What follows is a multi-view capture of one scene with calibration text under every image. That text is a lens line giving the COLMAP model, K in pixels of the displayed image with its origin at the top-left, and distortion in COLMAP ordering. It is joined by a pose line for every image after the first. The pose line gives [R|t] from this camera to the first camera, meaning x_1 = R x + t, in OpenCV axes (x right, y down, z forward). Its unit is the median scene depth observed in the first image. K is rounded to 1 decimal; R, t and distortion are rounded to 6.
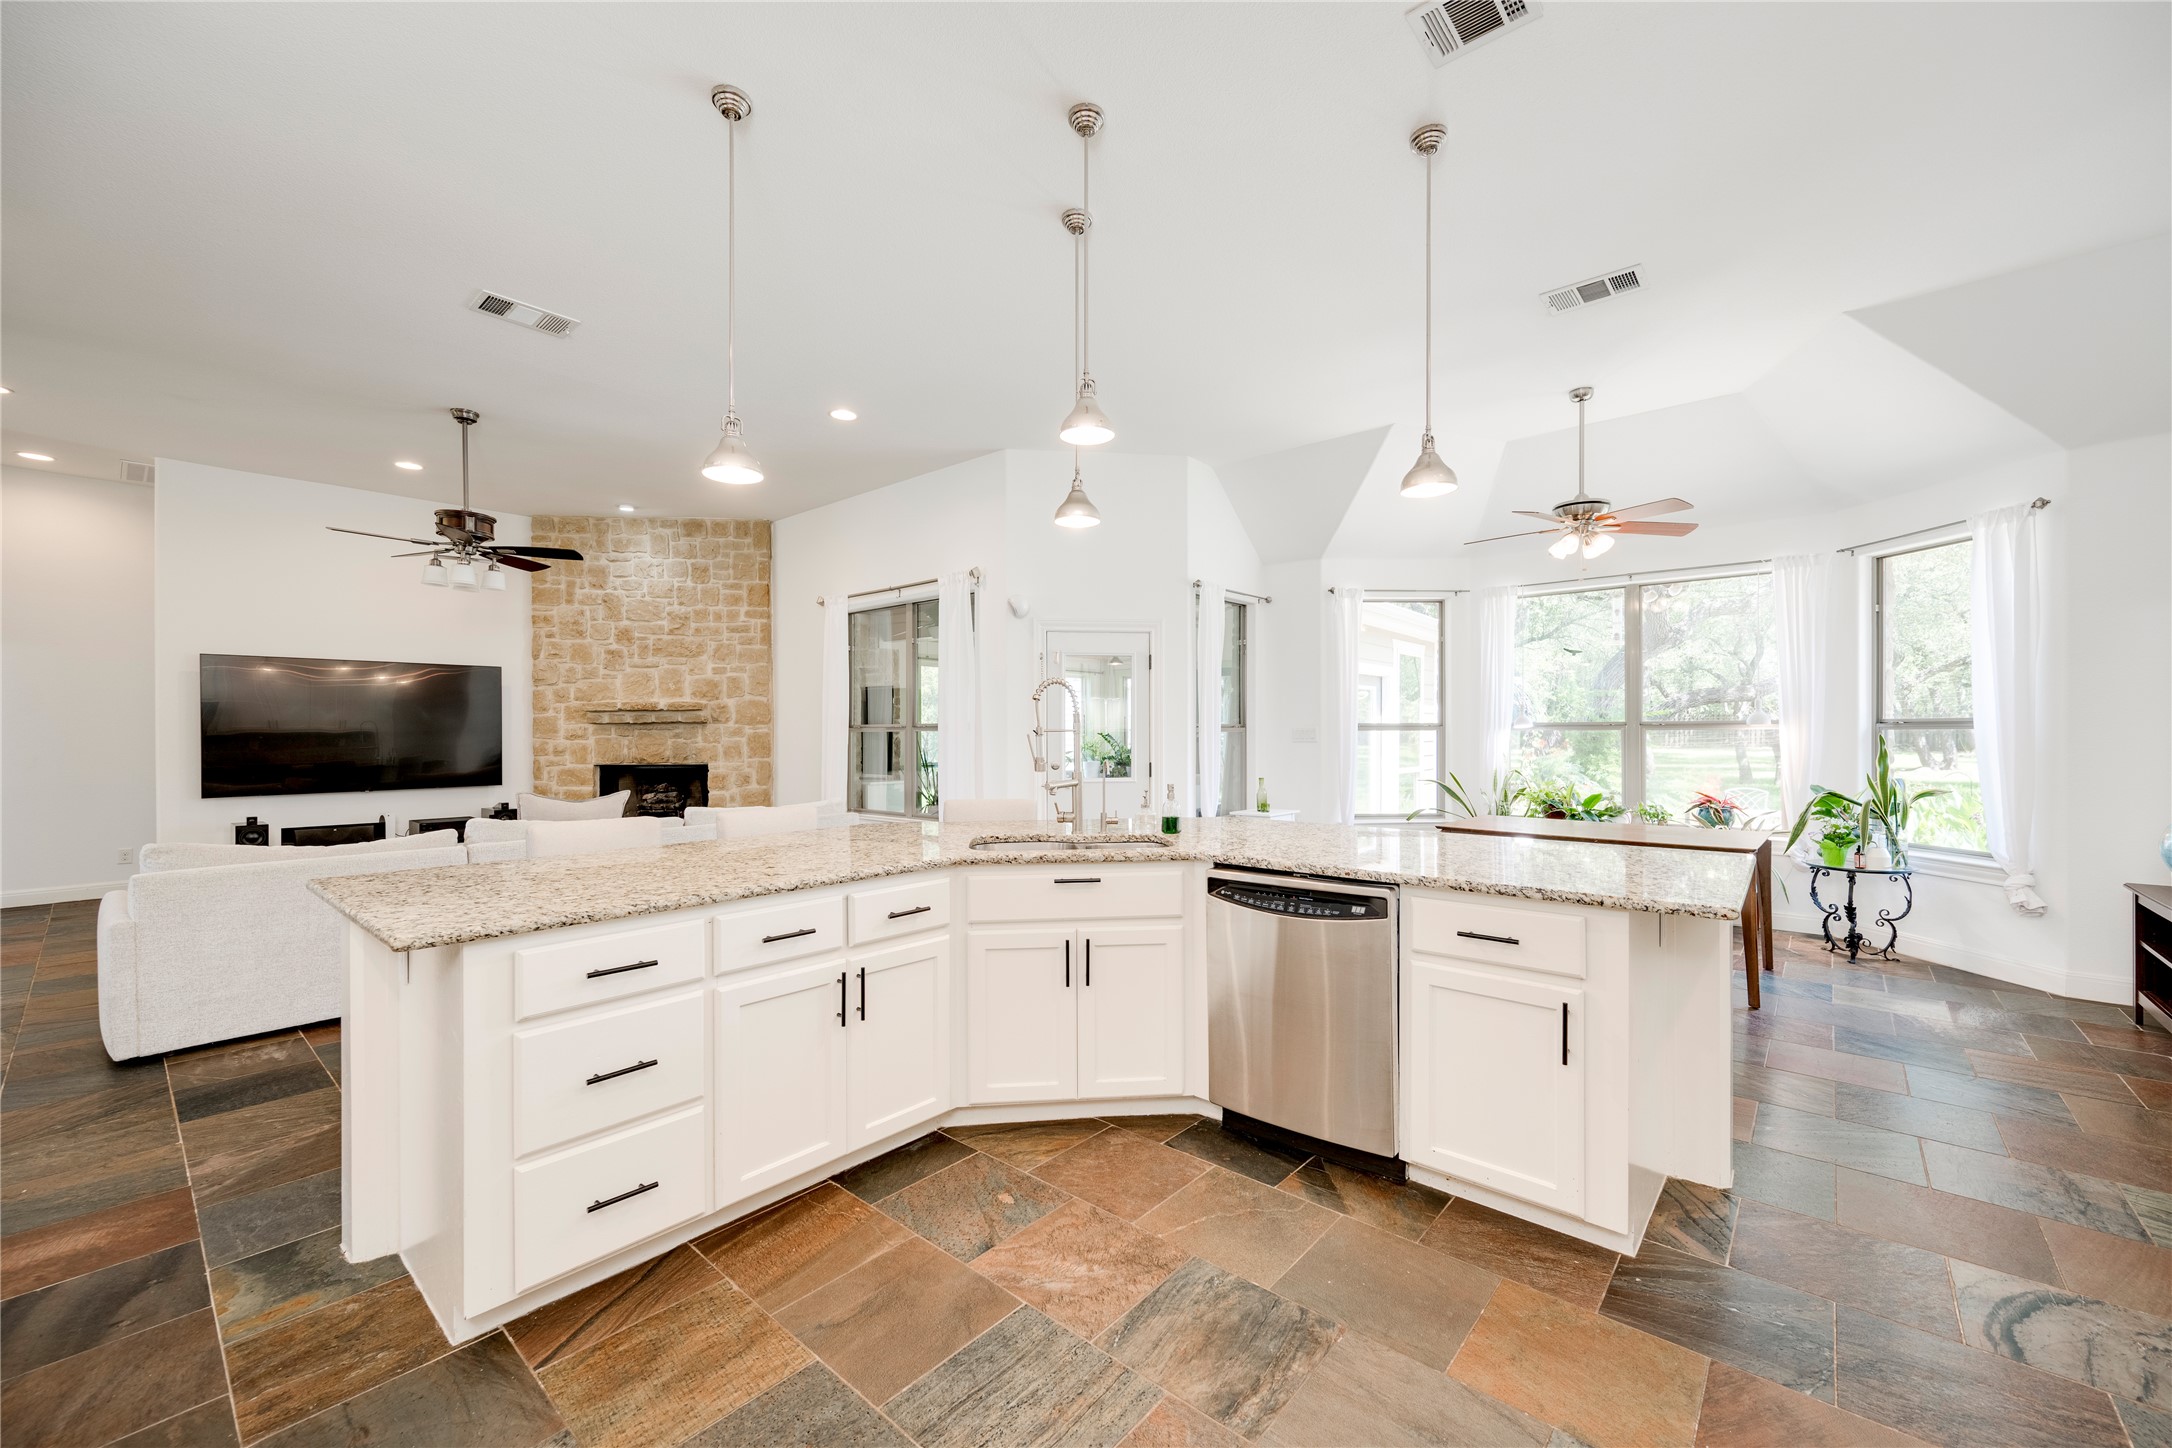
lens RADIAL K [[881.0, 0, 1088.1], [0, 881.0, 730.5], [0, 0, 1]] dist [0.002184, 0.000665]
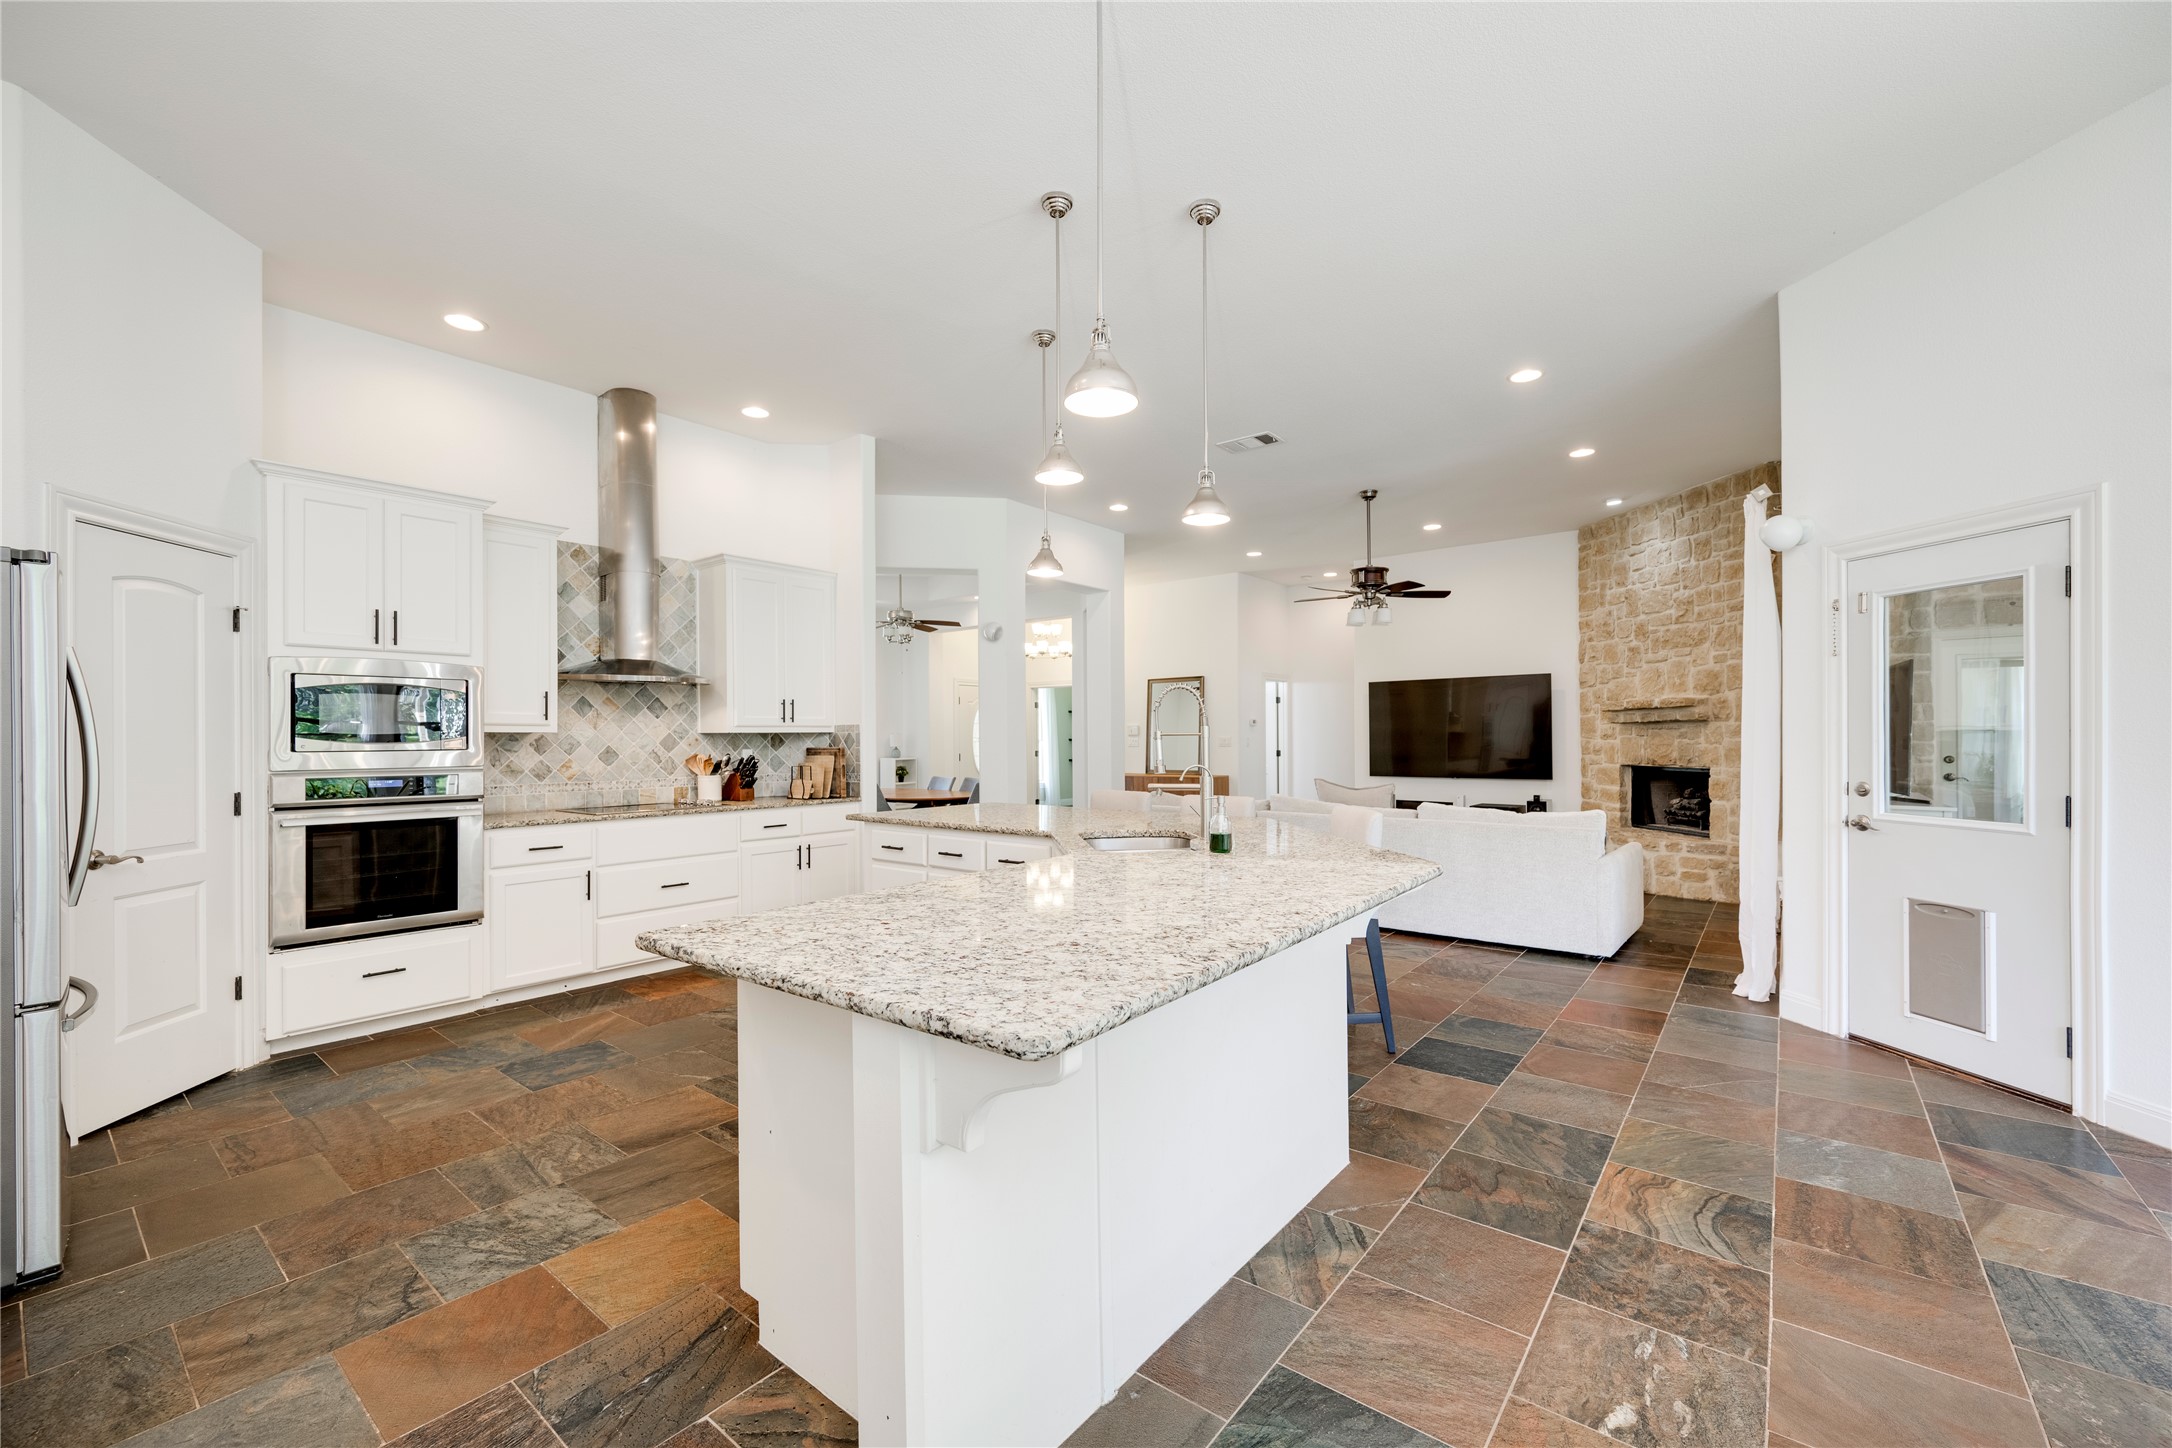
lens RADIAL K [[881.0, 0, 1077.6], [0, 881.0, 740.0], [0, 0, 1]] dist [0.002184, 0.000665]
pose [[0.016018, 0.006564, -0.999850, 0.422558], [0.008461, 0.999942, 0.006700, -0.000665], [0.999836, -0.008567, 0.015962, 0.372037]]
